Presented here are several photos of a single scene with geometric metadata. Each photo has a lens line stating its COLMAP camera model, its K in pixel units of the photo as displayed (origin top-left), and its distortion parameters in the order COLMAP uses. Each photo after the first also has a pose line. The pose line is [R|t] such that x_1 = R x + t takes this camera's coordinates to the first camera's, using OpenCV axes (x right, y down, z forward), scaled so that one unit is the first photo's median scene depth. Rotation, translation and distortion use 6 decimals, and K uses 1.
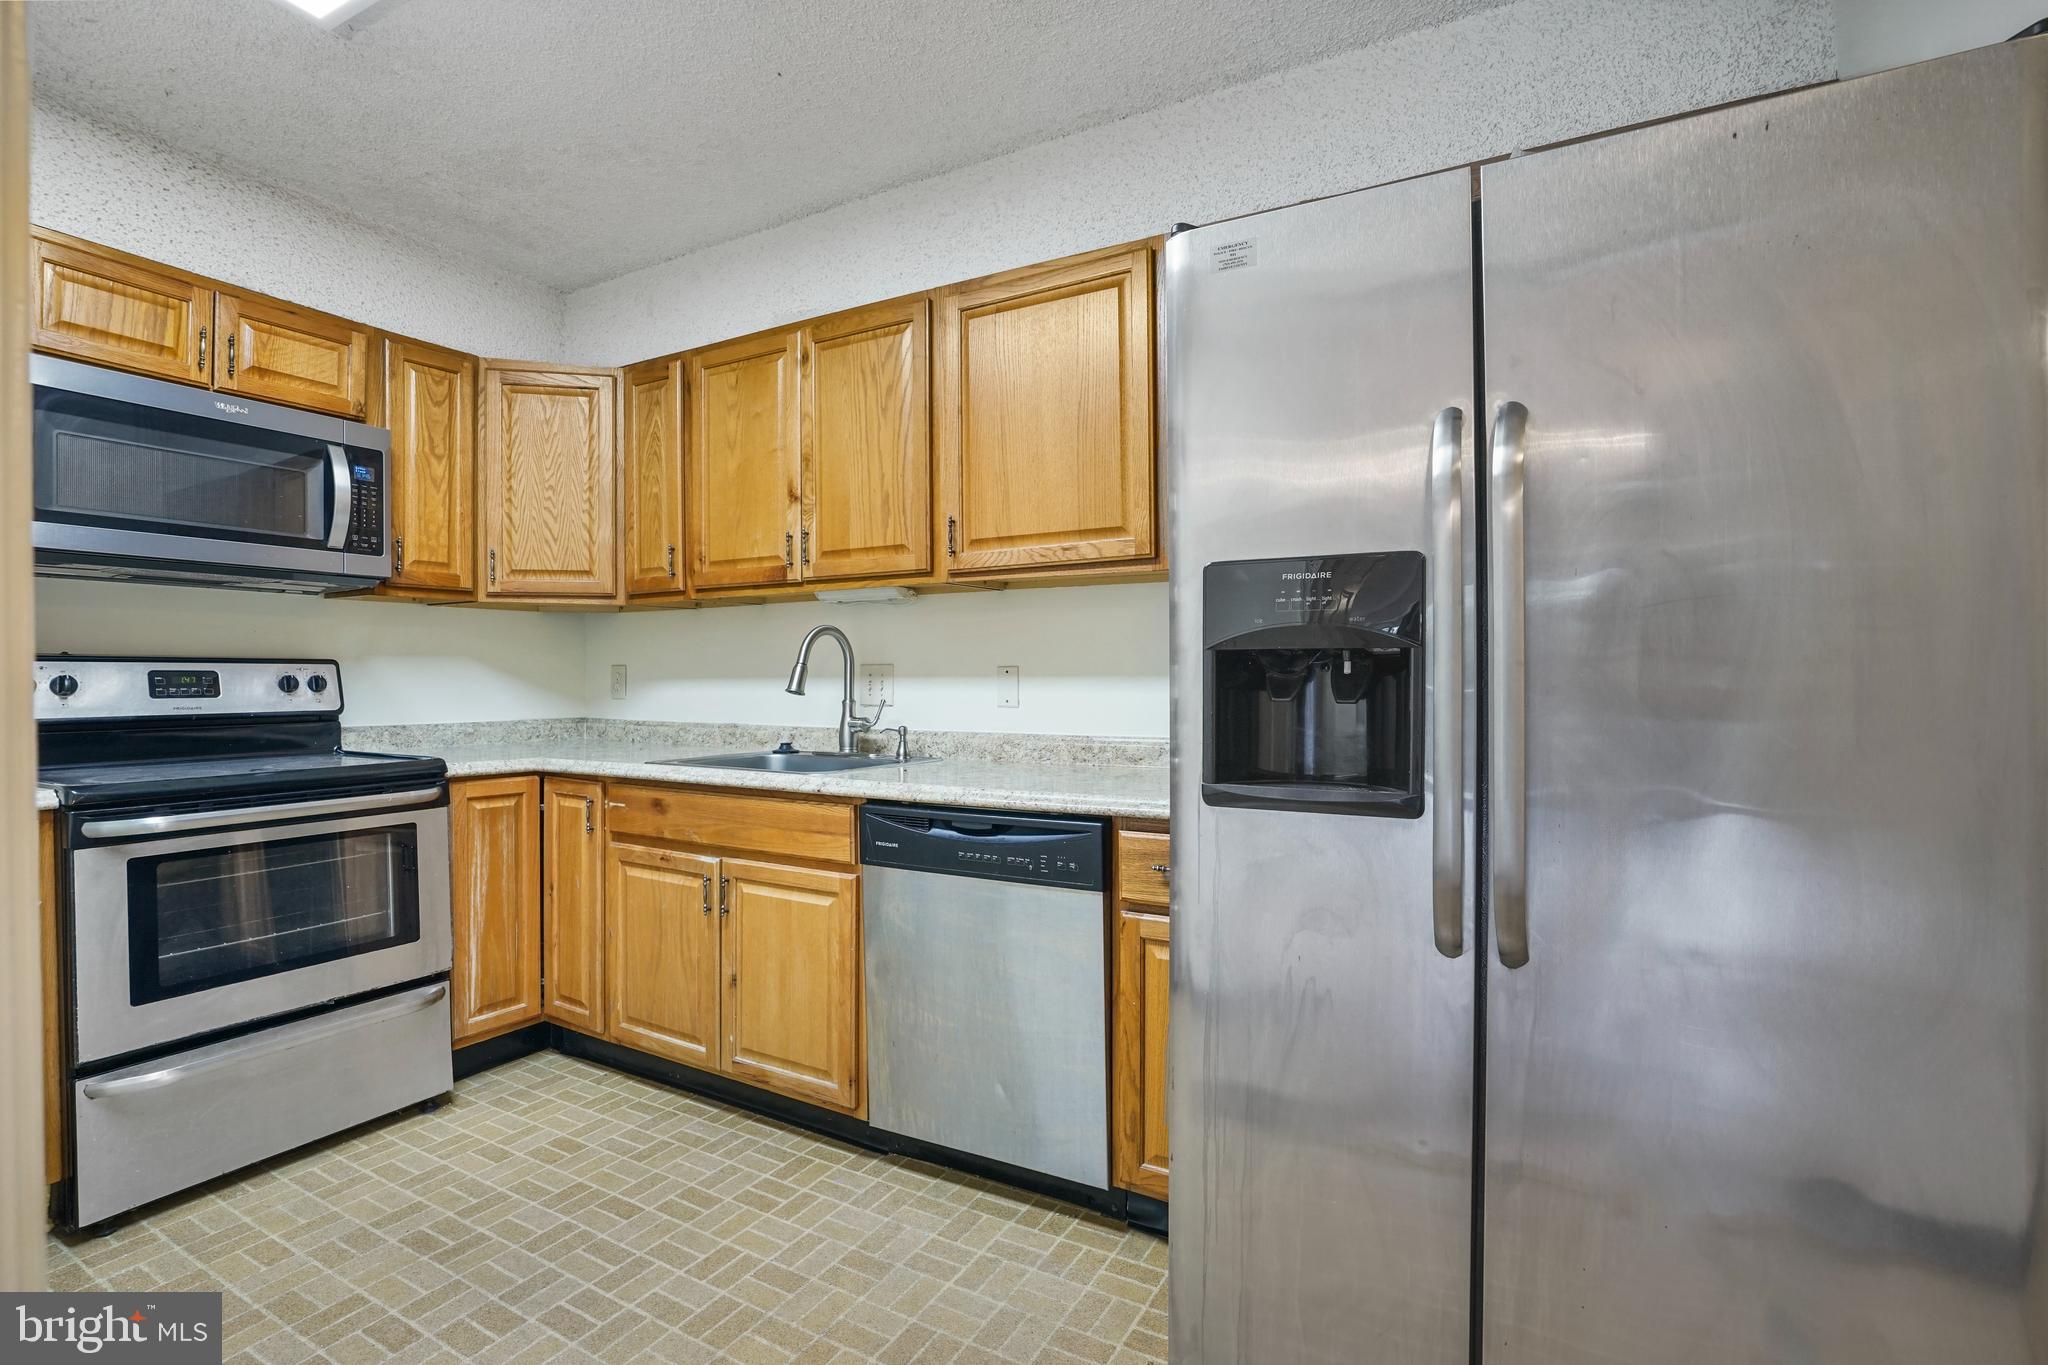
lens RADIAL K [[936.2, 0, 1030.1], [0, 936.2, 678.8], [0, 0, 1]] dist [-0.034265, 0.006910]
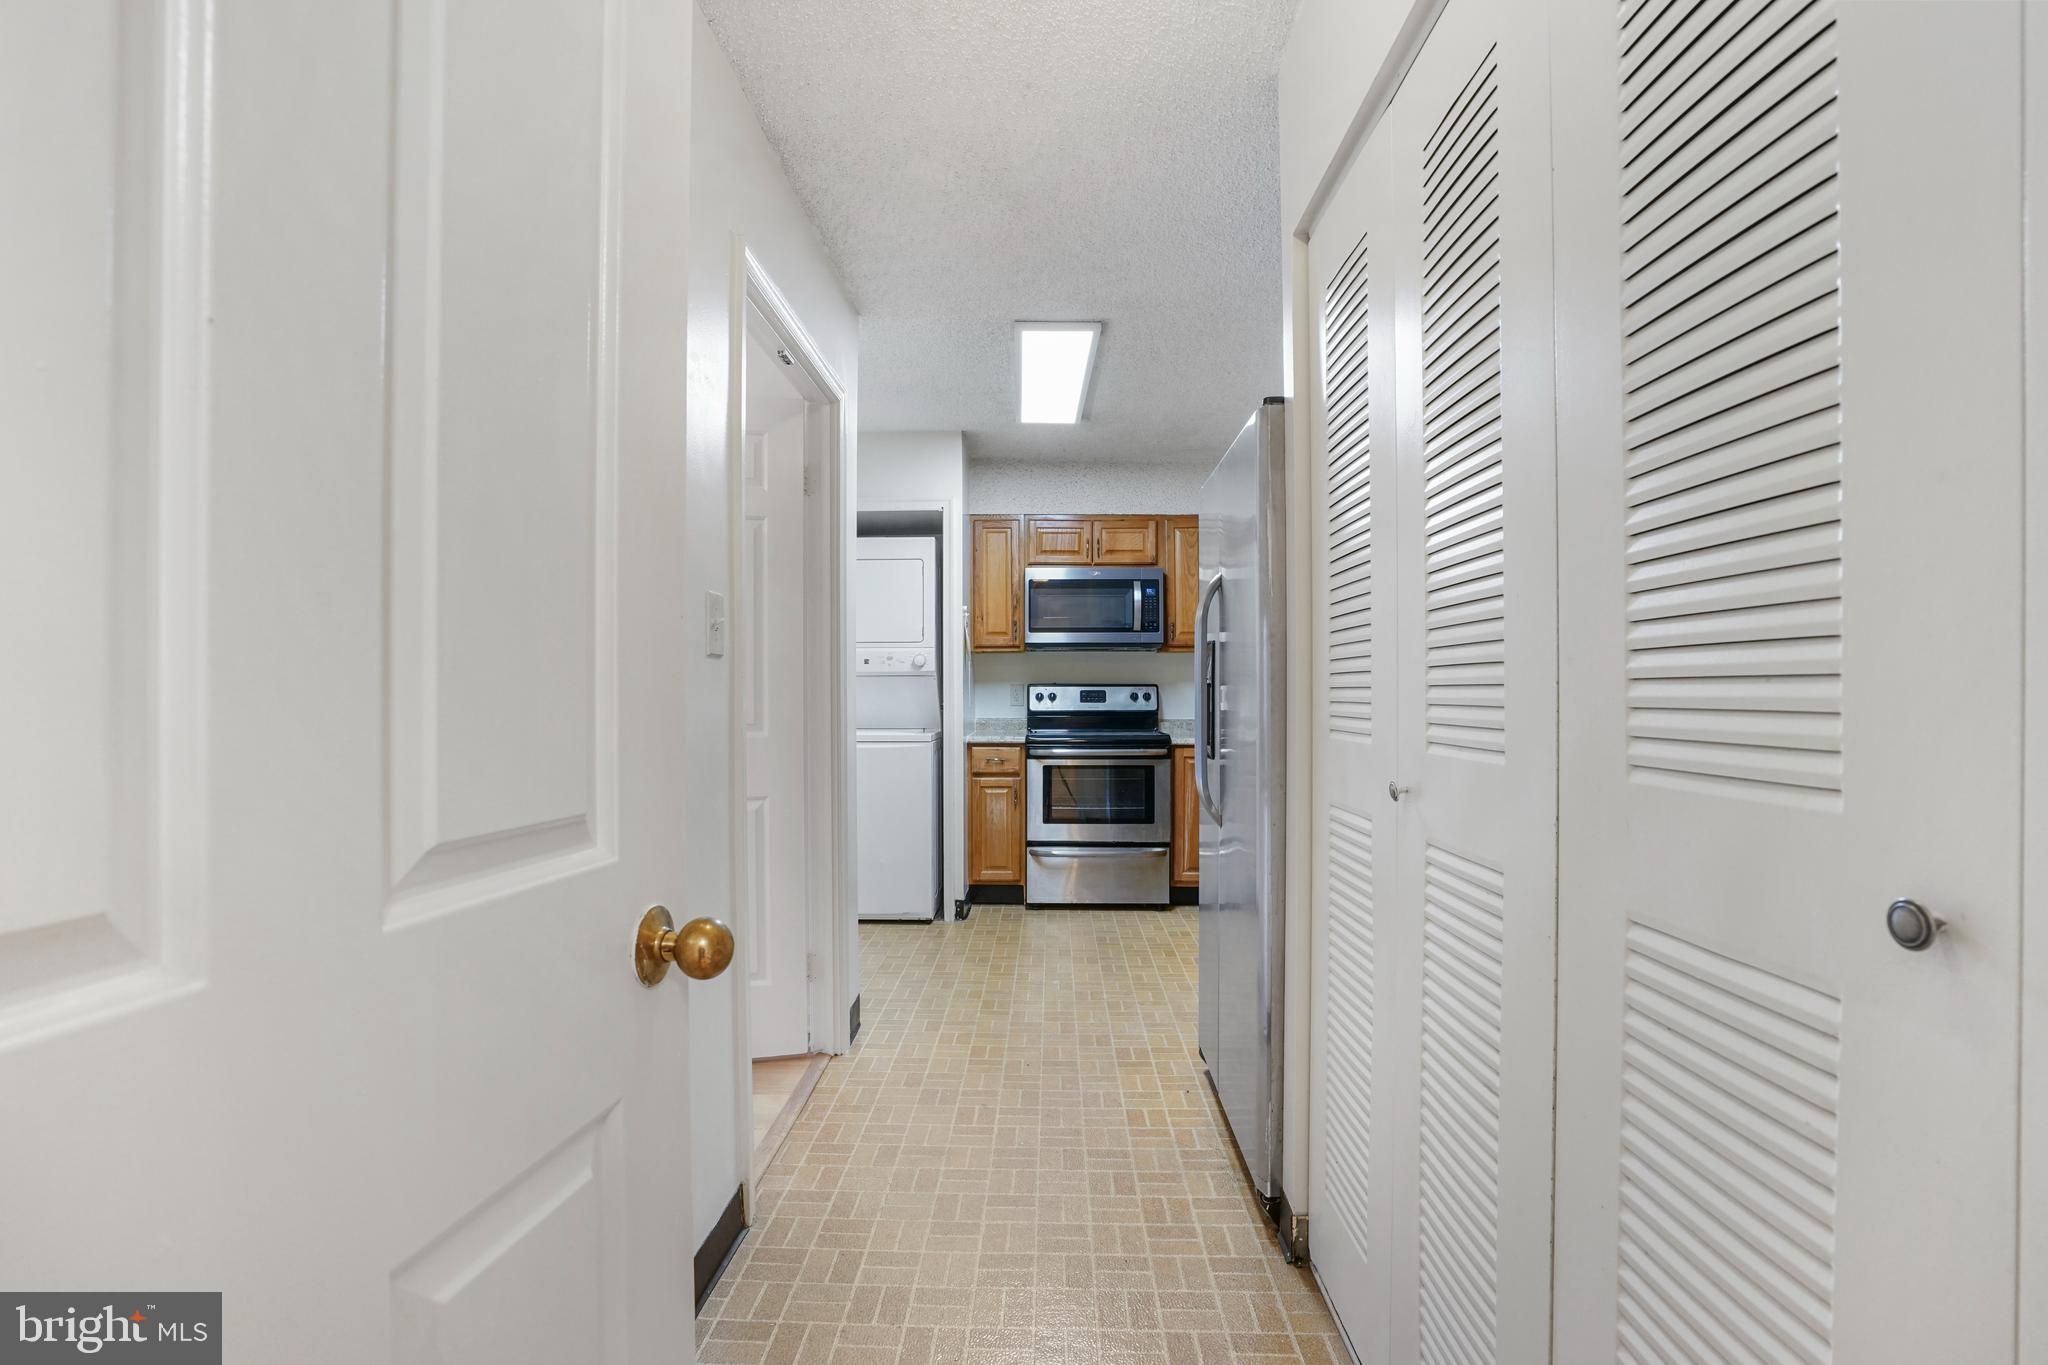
lens RADIAL K [[936.2, 0, 1024.3], [0, 936.2, 688.9], [0, 0, 1]] dist [-0.034265, 0.006910]
pose [[0.460398, -0.005242, -0.887697, 0.991033], [-0.000490, 0.999981, -0.006159, 0.001589], [0.887712, 0.003271, 0.460387, -0.189298]]
